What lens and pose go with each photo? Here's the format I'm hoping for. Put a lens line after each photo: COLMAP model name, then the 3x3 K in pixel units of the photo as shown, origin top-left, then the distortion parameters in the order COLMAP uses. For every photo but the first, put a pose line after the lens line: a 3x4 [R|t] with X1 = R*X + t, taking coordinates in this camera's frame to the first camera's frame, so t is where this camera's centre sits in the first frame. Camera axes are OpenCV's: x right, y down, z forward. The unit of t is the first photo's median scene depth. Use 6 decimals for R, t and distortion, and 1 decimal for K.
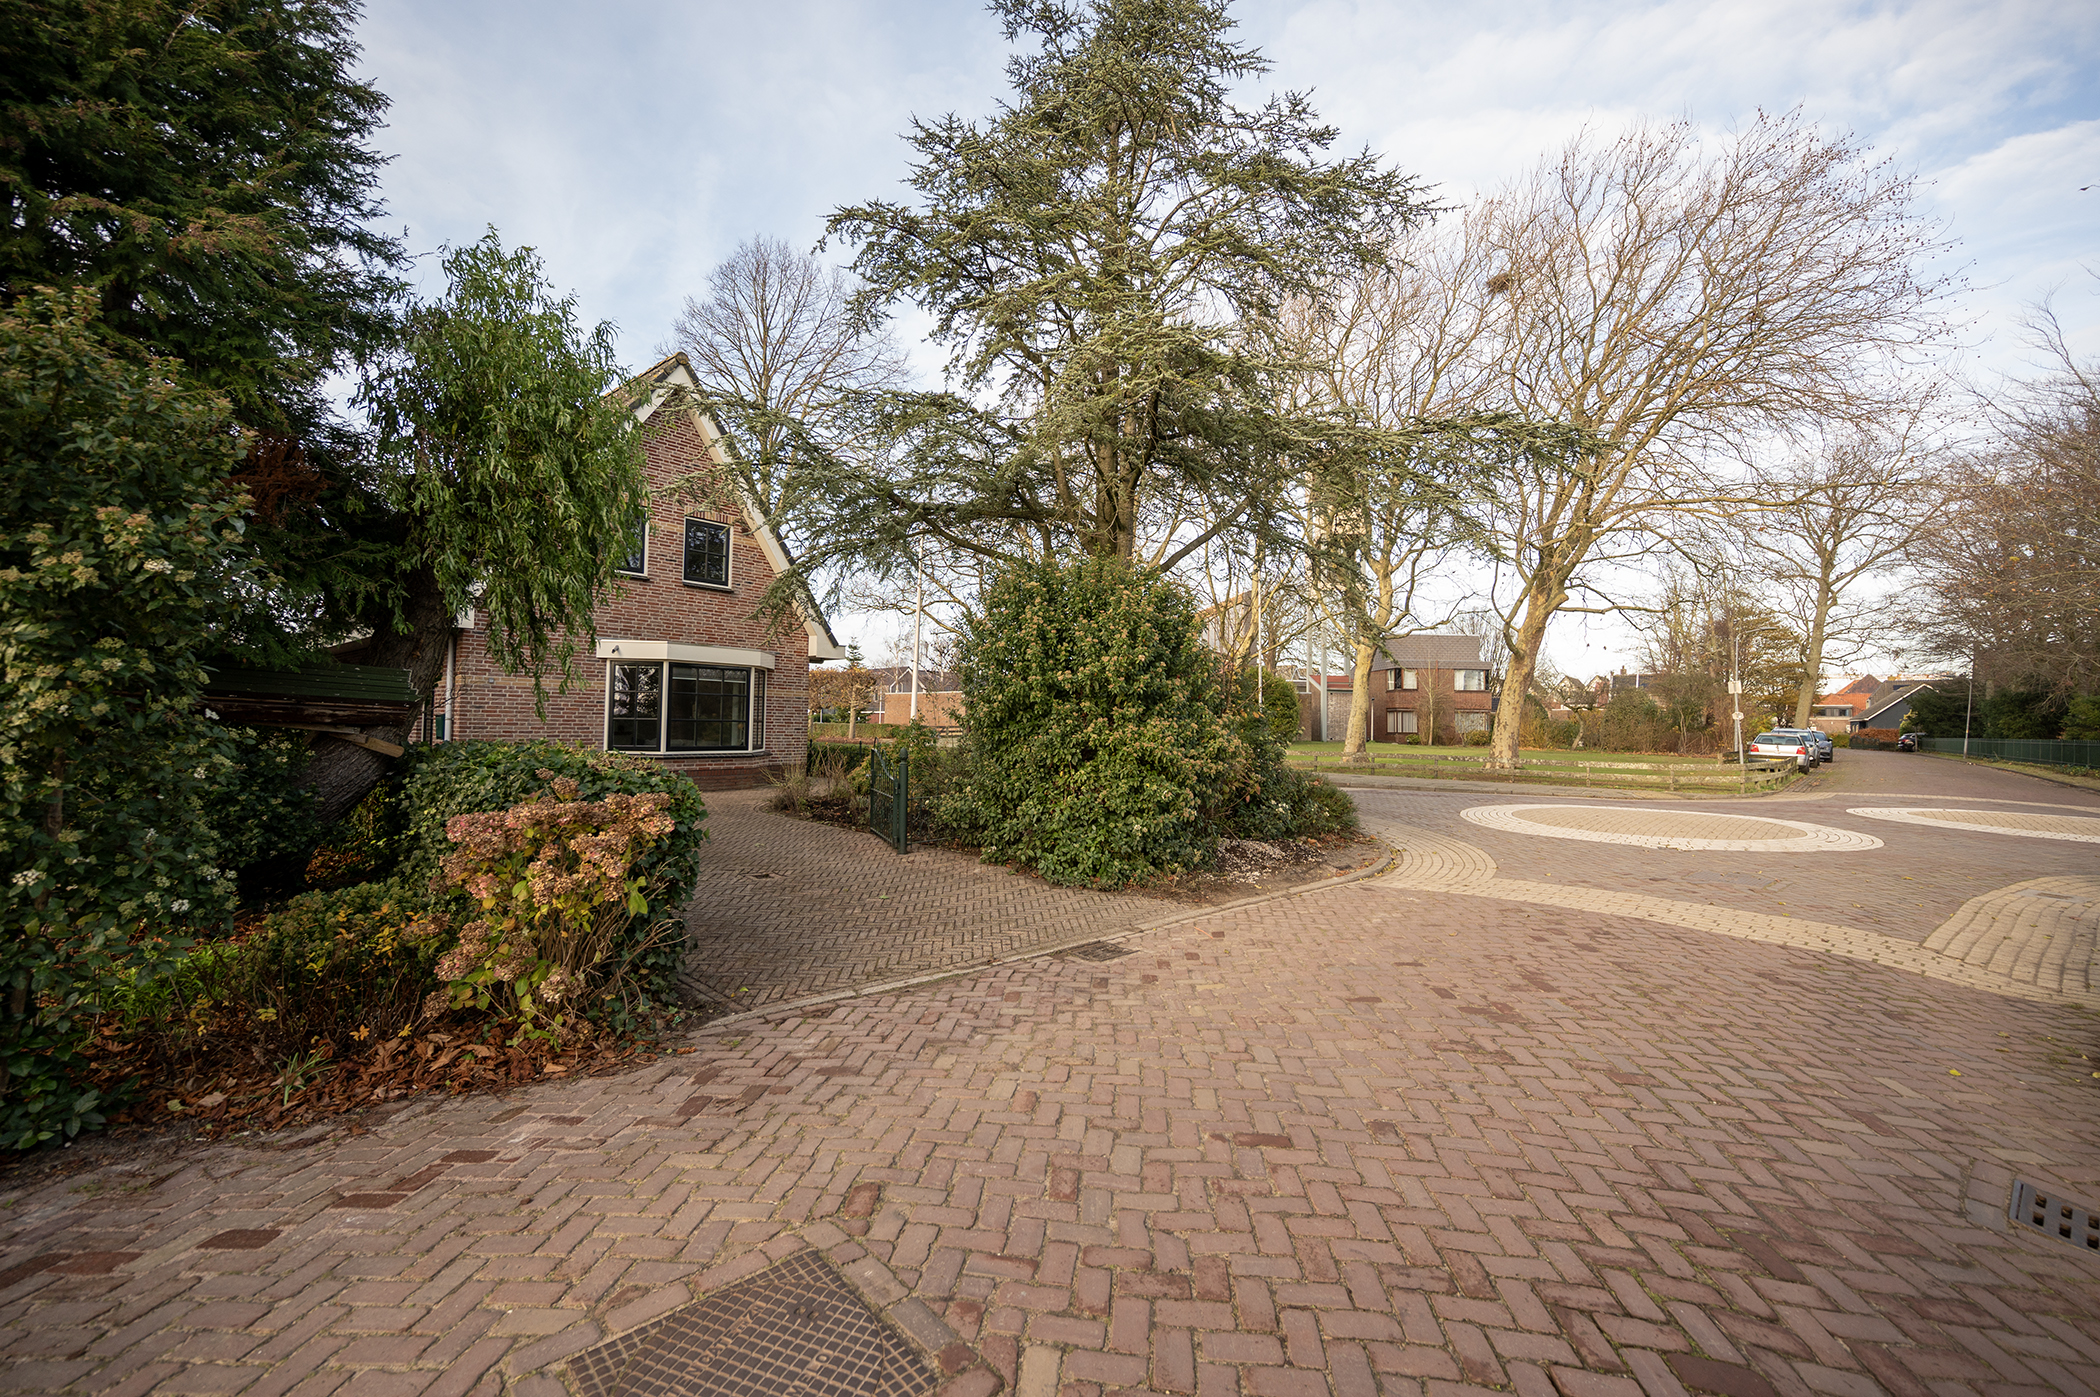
lens RADIAL K [[849.5, 0, 1050.0], [0, 849.5, 698.5], [0, 0, 1]] dist [0.000046, -0.000004]
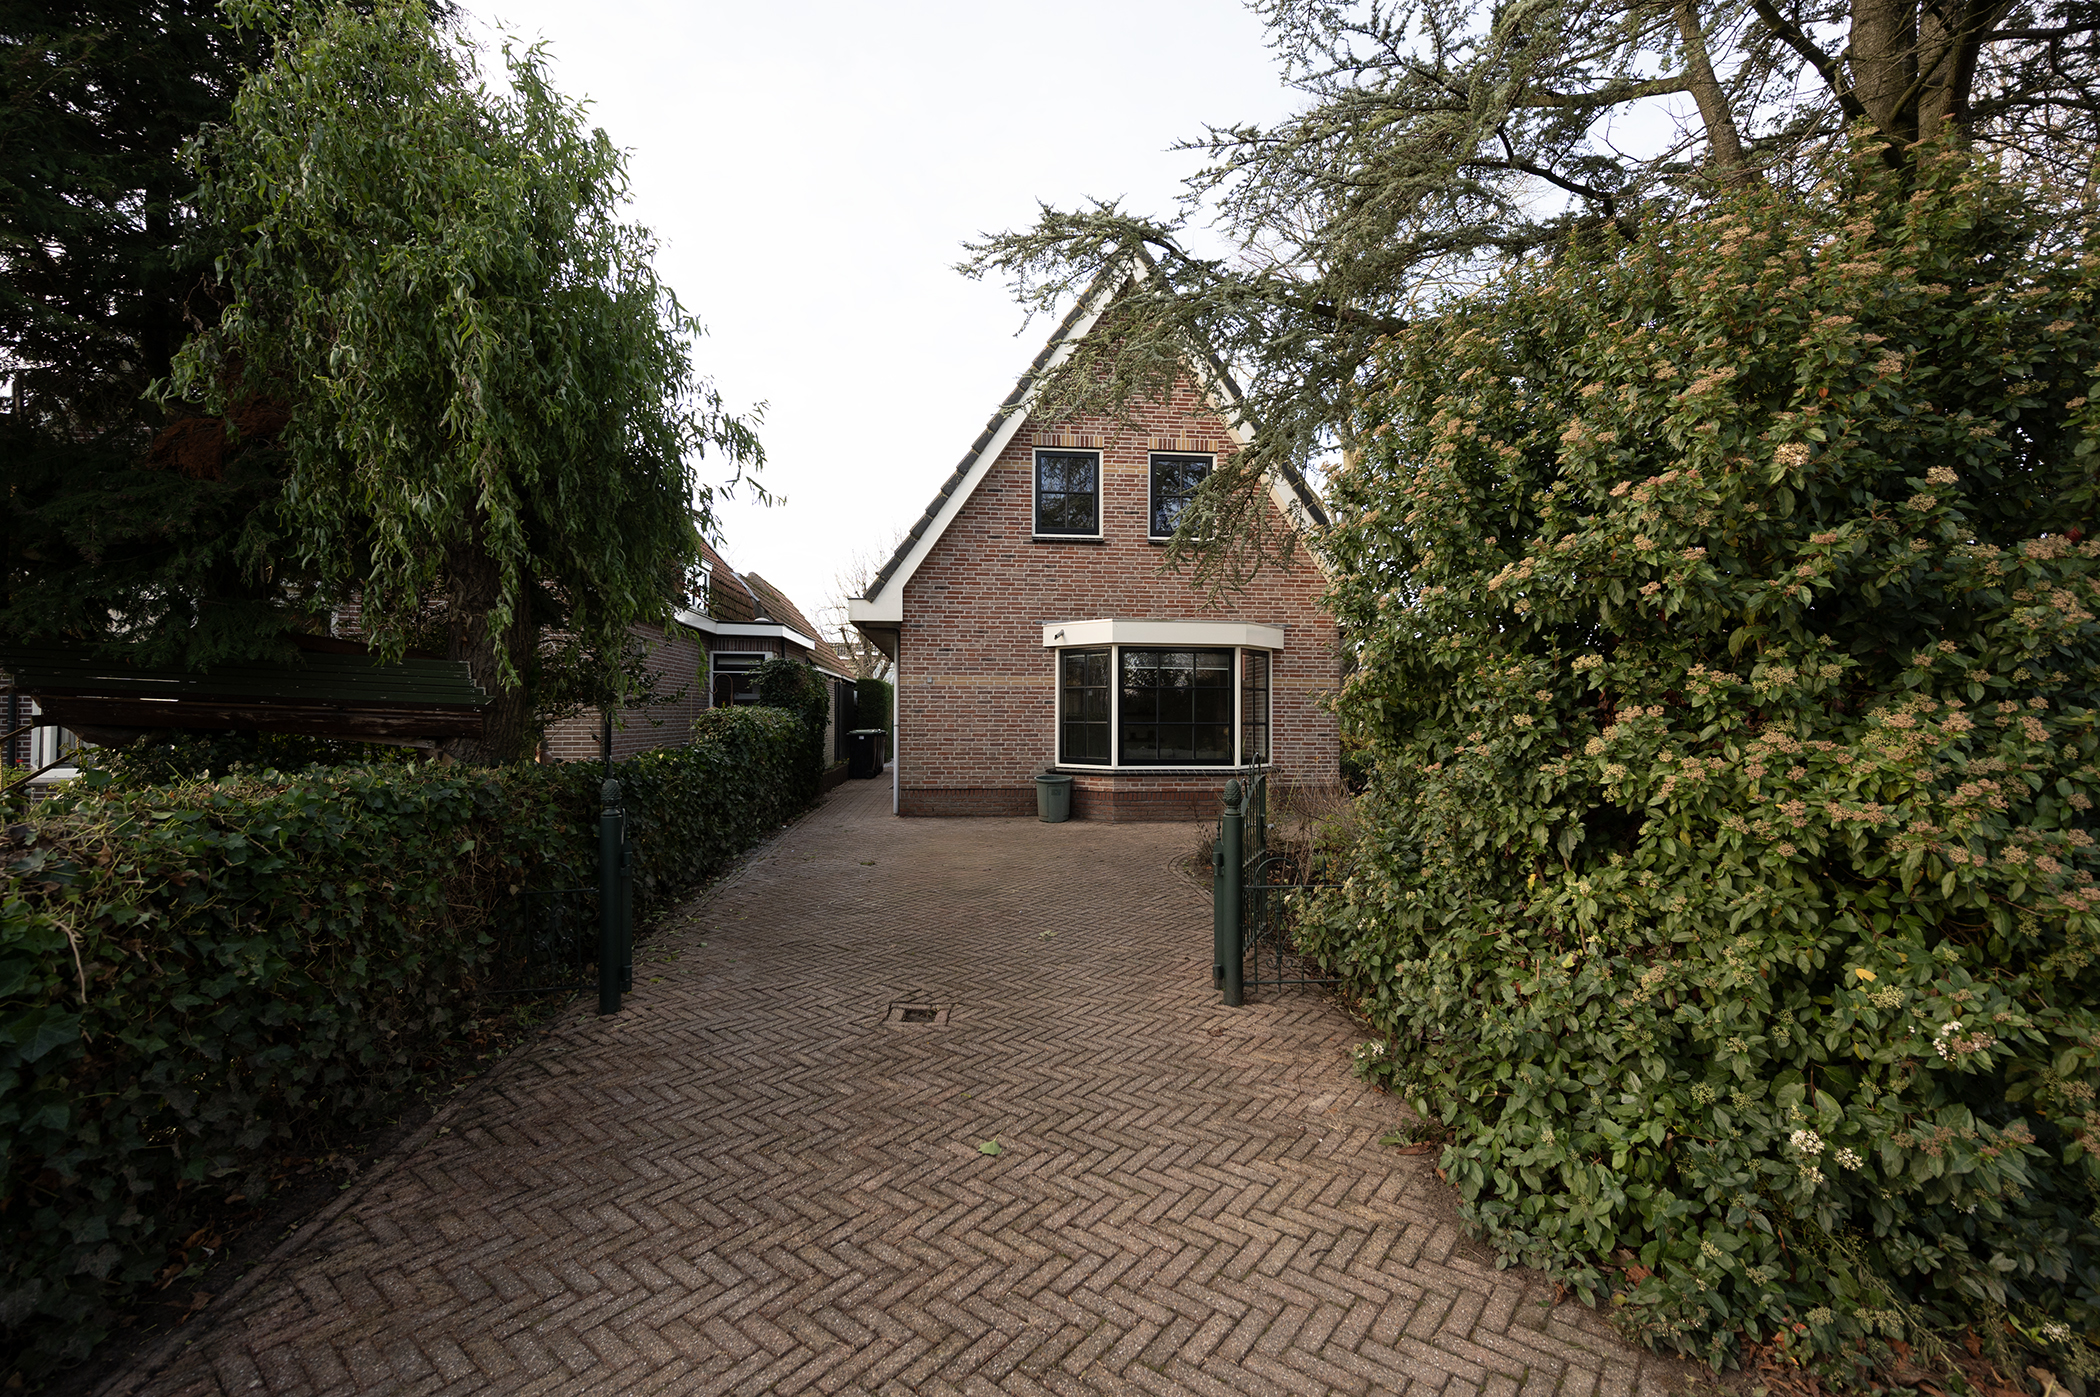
lens RADIAL K [[920.1, 0, 1050.0], [0, 920.1, 698.5], [0, 0, 1]] dist [-0.000930, -0.000226]
pose [[0.704568, -0.029072, -0.709040, 0.085045], [0.029714, 0.999493, -0.011454, 0.010897], [0.709014, -0.012998, 0.705075, 0.392785]]
